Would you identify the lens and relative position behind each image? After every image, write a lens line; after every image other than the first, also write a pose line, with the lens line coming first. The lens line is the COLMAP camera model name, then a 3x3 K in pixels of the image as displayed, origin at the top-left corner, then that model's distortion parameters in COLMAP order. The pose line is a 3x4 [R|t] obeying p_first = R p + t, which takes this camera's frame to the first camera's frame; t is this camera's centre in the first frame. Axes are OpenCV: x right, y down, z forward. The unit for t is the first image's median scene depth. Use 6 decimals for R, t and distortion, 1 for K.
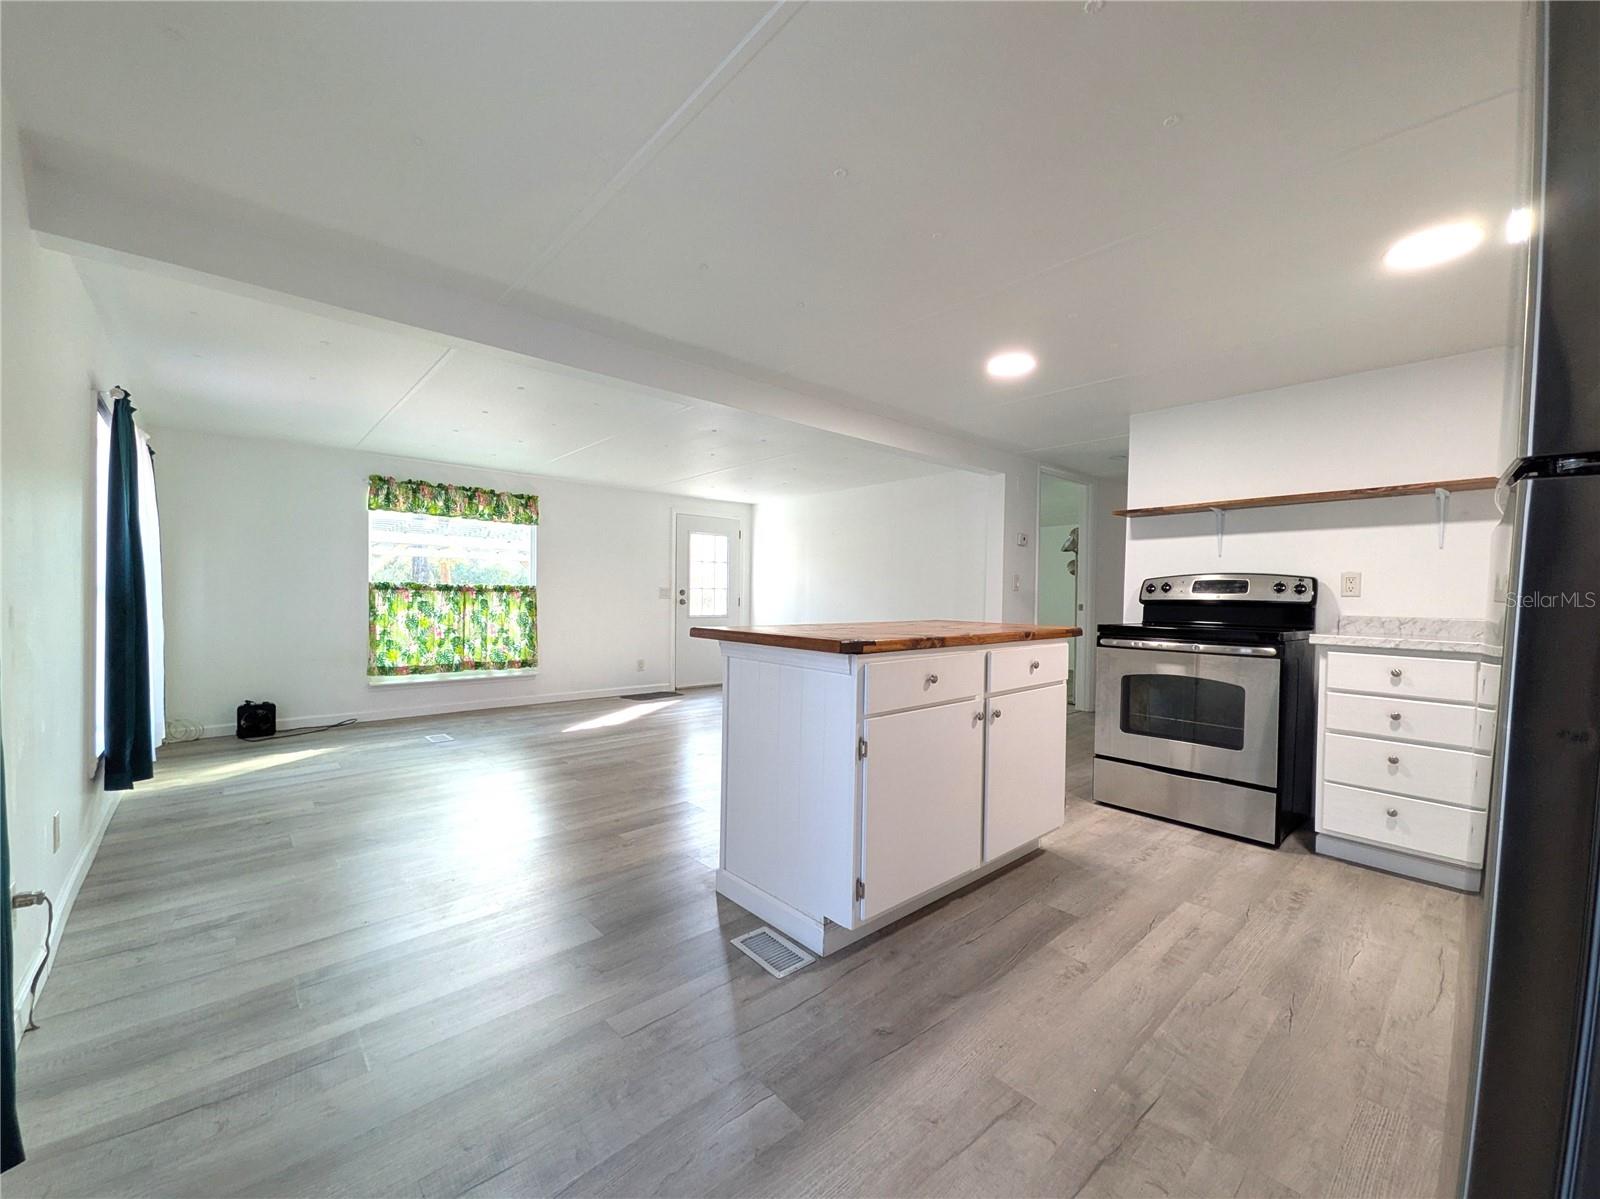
lens RADIAL K [[640.4, 0, 797.4], [0, 640.4, 606.7], [0, 0, 1]] dist [0.006984, -0.000058]
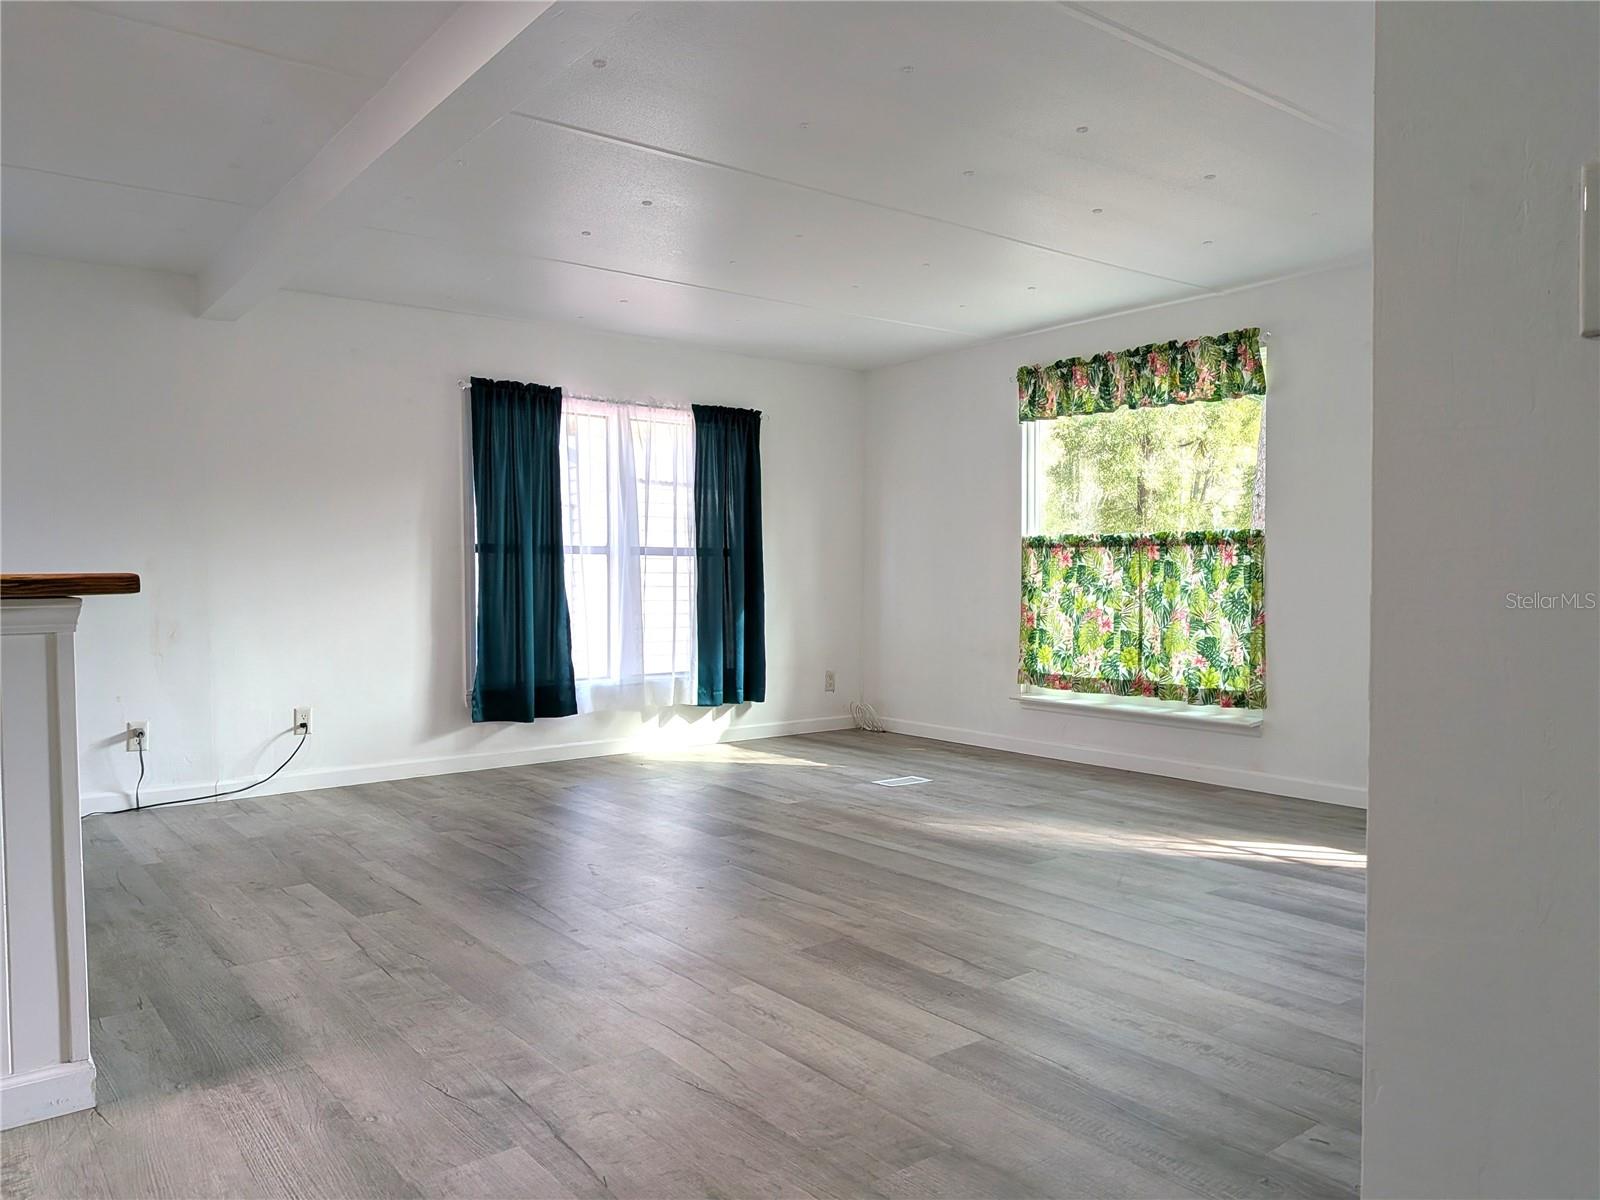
lens RADIAL K [[1145.6, 0, 800.1], [0, 1145.6, 607.2], [0, 0, 1]] dist [0.072579, -0.117616]
pose [[-0.069019, 0.017703, -0.997458, 0.487513], [-0.014339, 0.999722, 0.018735, 0.013196], [0.997512, 0.015596, -0.068746, 0.845733]]
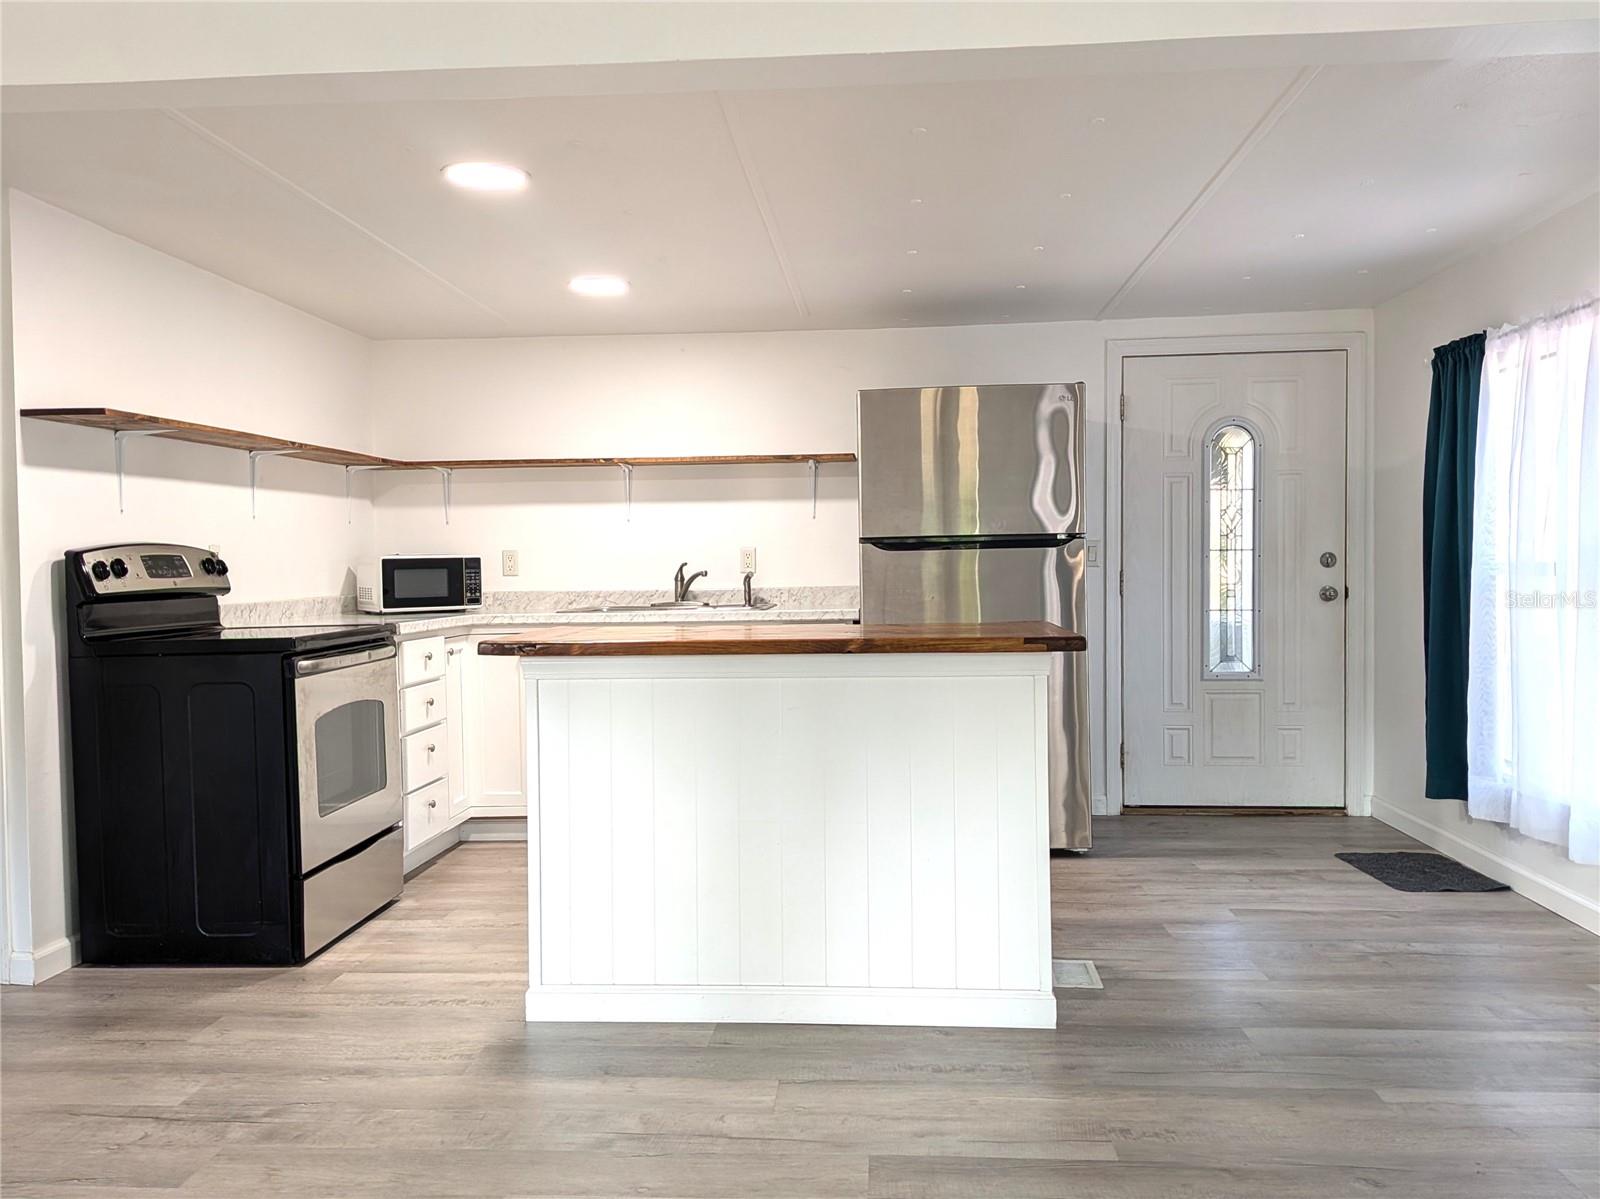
lens RADIAL K [[1335.7, 0, 795.6], [0, 1335.7, 603.1], [0, 0, 1]] dist [0.100649, -0.185962]
pose [[-0.696471, -0.027725, 0.717049, -0.400757], [0.019355, 0.998164, 0.057394, -0.036483], [-0.717324, 0.053851, -0.694656, 0.921964]]
